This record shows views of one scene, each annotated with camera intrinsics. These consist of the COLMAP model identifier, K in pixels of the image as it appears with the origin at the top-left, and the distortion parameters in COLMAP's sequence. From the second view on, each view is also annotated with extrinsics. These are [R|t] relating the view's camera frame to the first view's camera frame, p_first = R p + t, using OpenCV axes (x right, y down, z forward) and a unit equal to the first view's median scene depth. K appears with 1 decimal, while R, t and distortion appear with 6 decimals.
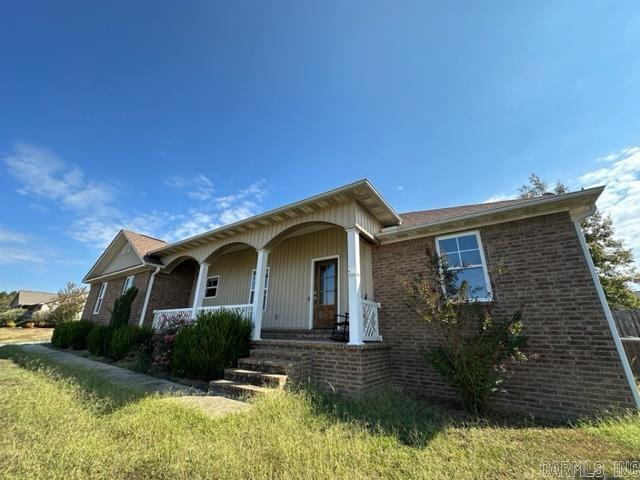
lens RADIAL K [[255.5, 0, 320.0], [0, 255.5, 240.0], [0, 0, 1]] dist [-0.002268, 0.000265]
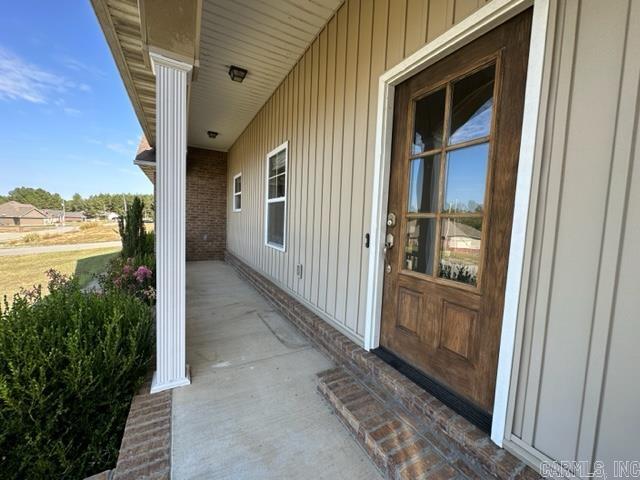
lens RADIAL K [[255.5, 0, 320.0], [0, 255.5, 240.0], [0, 0, 1]] dist [-0.002268, 0.000265]
pose [[0.890887, 0.052157, -0.451222, 0.031335], [0.132661, 0.920197, 0.368292, 0.119610], [0.434422, -0.387966, 0.812872, 0.725802]]
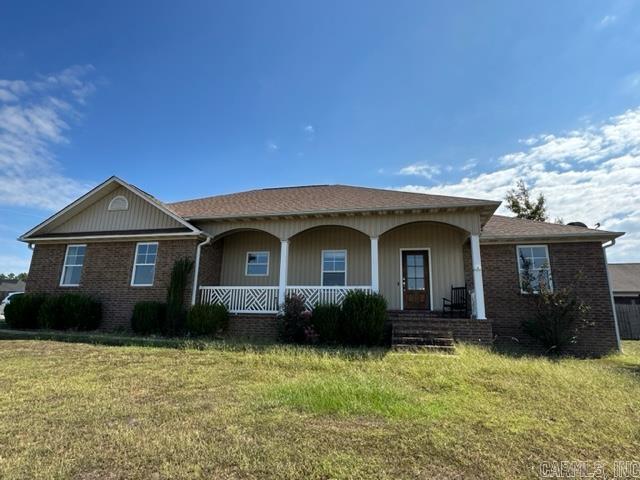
lens RADIAL K [[373.4, 0, 320.0], [0, 373.4, 240.0], [0, 0, 1]] dist [0.007530, 0.000806]
pose [[0.923109, 0.093743, 0.372938, -0.937304], [-0.137797, 0.986064, 0.093219, -0.059813], [-0.359002, -0.137441, 0.923162, -0.336466]]
